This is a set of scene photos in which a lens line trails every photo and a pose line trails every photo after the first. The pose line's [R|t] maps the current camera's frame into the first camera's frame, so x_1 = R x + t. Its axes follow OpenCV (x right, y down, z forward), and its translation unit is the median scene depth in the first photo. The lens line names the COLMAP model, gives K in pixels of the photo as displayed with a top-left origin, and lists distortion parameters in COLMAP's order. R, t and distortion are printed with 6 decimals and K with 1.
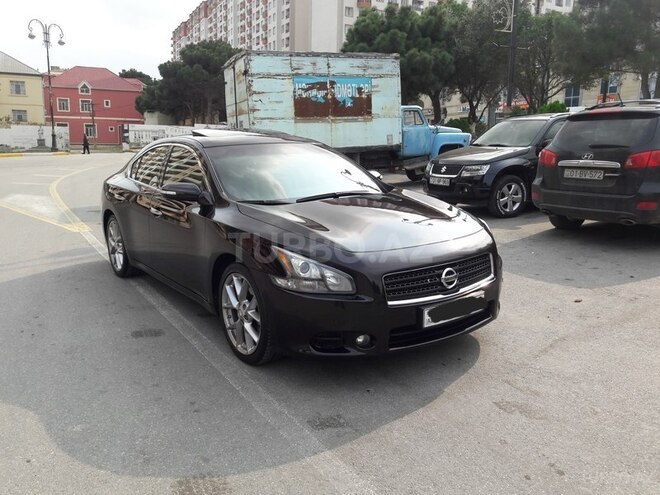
lens RADIAL K [[529.9, 0, 327.6], [0, 529.9, 243.9], [0, 0, 1]] dist [0.002283, -0.039778]
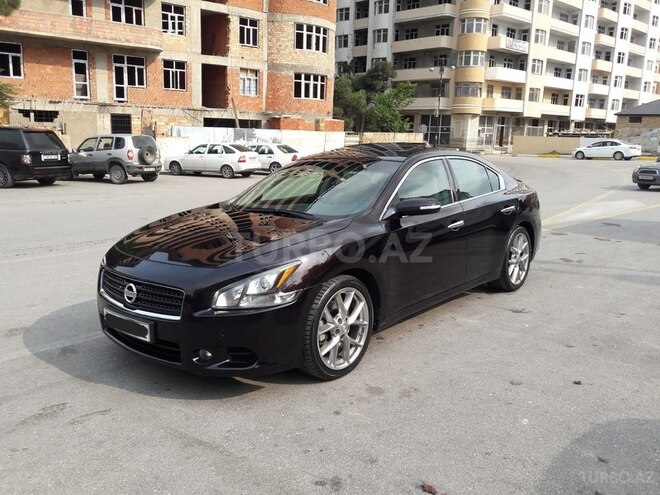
lens RADIAL K [[529.9, 0, 327.6], [0, 529.9, 243.9], [0, 0, 1]] dist [0.002283, -0.039778]
pose [[0.234842, 0.186805, -0.953915, 0.291830], [-0.189912, 0.971265, 0.143449, -0.057149], [0.953301, 0.147472, 0.263570, 0.242659]]
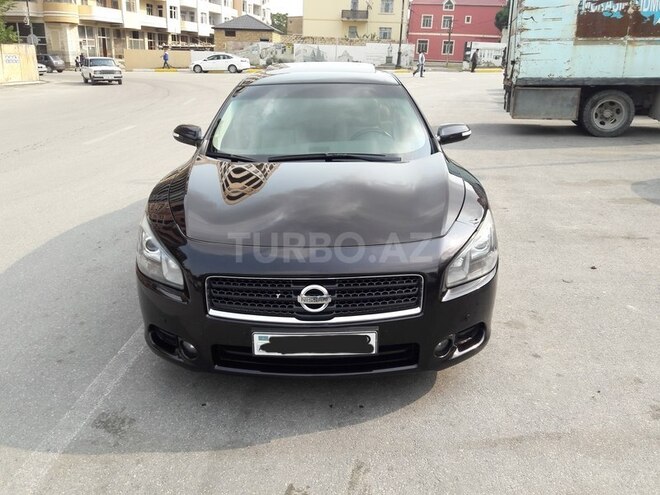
lens RADIAL K [[529.9, 0, 327.6], [0, 529.9, 243.9], [0, 0, 1]] dist [0.002283, -0.039778]
pose [[0.809471, 0.203506, -0.550765, 0.139394], [-0.122176, 0.975862, 0.181014, -0.031131], [0.574308, -0.079235, 0.814796, 0.098152]]
